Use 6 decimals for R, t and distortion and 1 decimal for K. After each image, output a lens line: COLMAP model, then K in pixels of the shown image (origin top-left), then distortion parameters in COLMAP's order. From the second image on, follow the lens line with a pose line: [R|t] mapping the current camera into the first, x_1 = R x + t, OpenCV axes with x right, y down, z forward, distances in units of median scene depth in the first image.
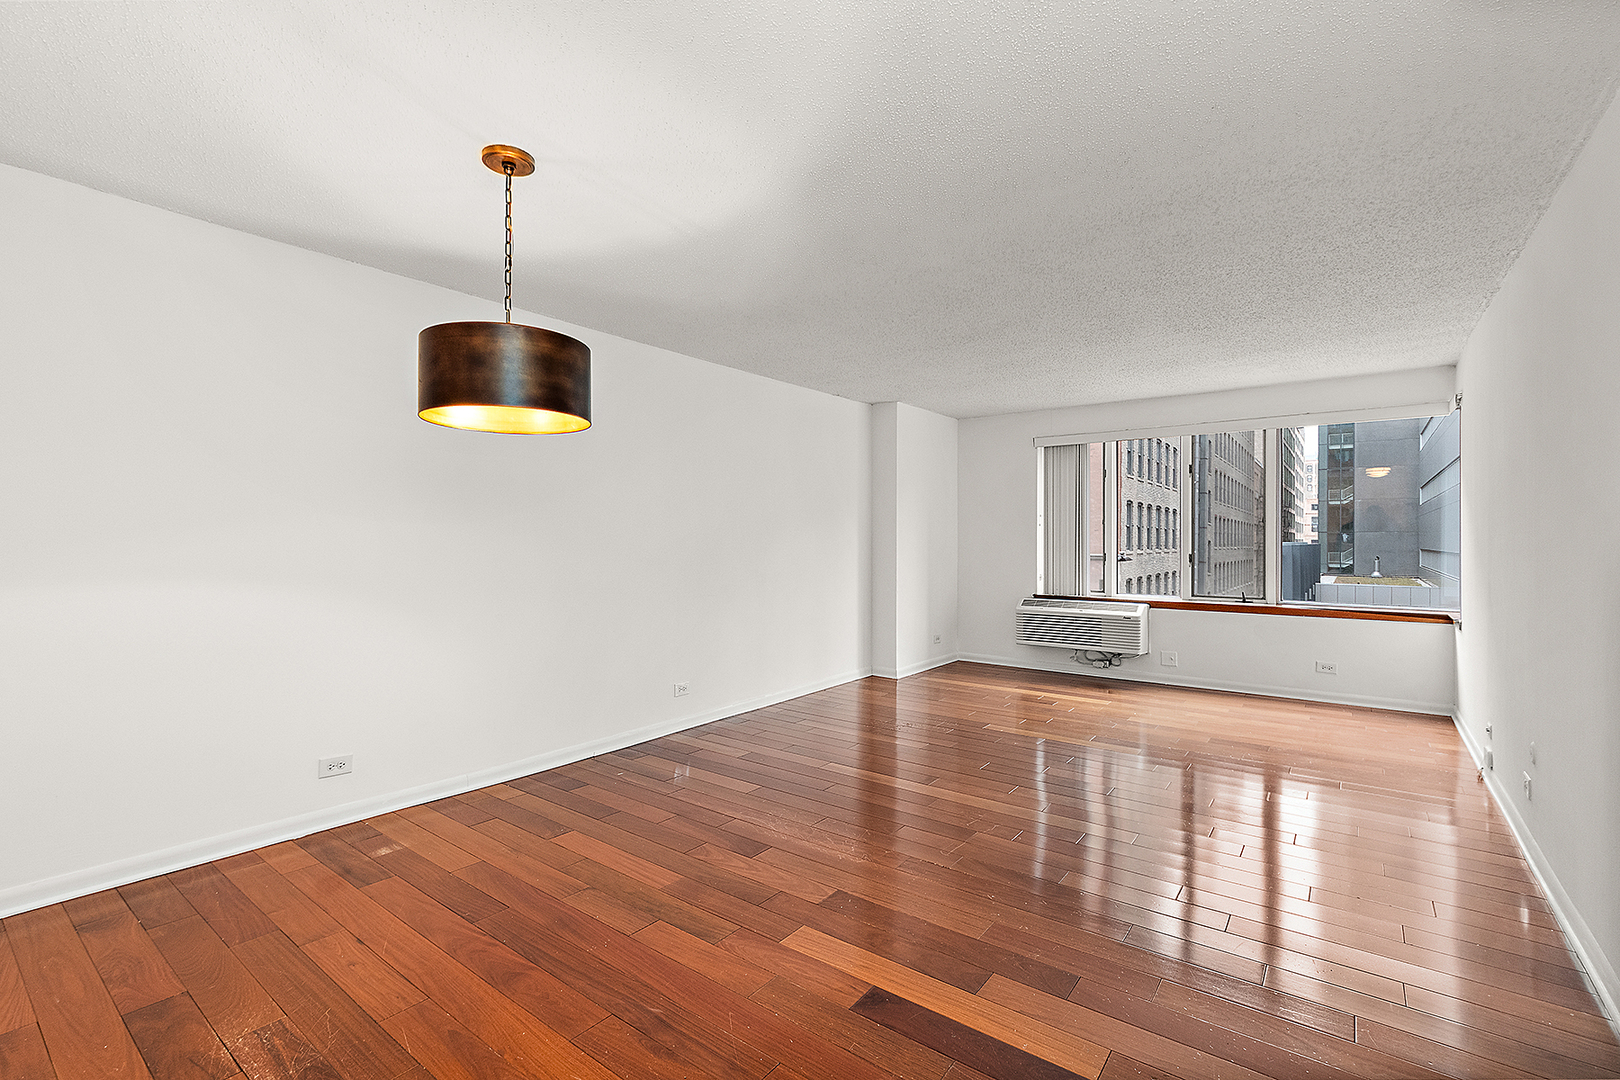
lens RADIAL K [[717.1, 0, 810.0], [0, 717.1, 540.0], [0, 0, 1]] dist [0.001877, 0.000250]
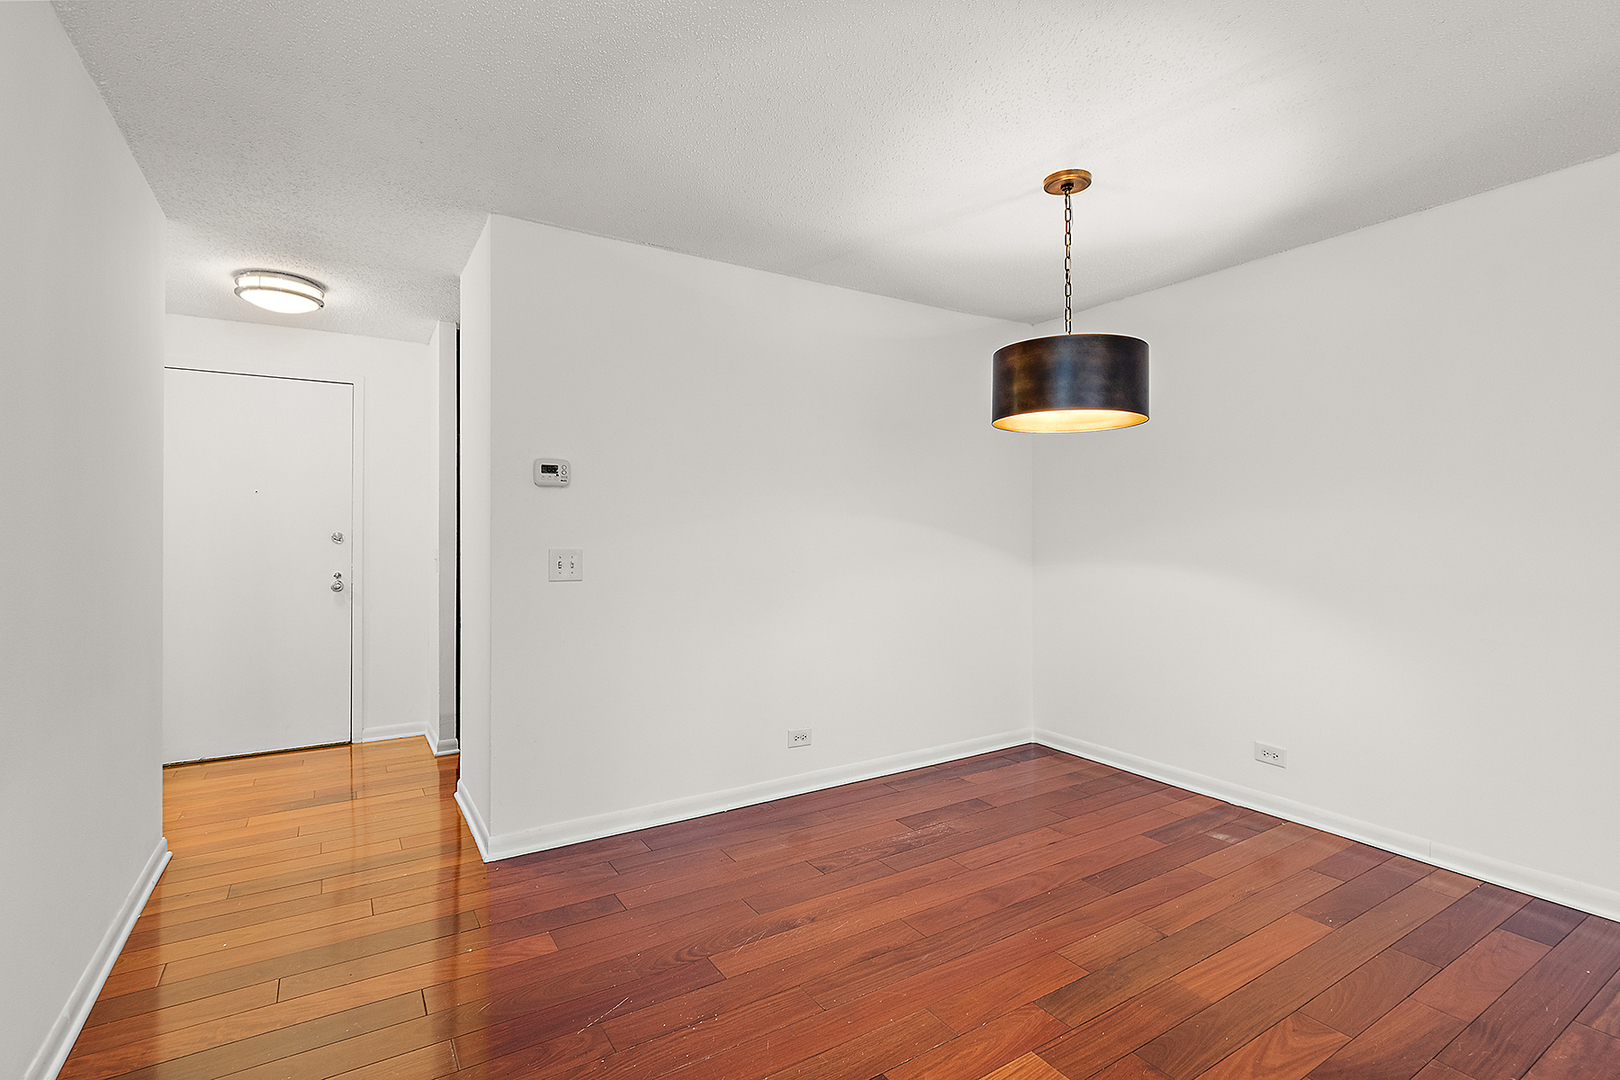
lens RADIAL K [[750.7, 0, 810.0], [0, 750.7, 540.0], [0, 0, 1]] dist [-0.000192, -0.000306]
pose [[-0.349898, 0.000329, -0.936788, 0.600466], [0.002329, 0.999997, -0.000518, 0.007358], [0.936785, -0.002363, -0.349898, 0.798350]]
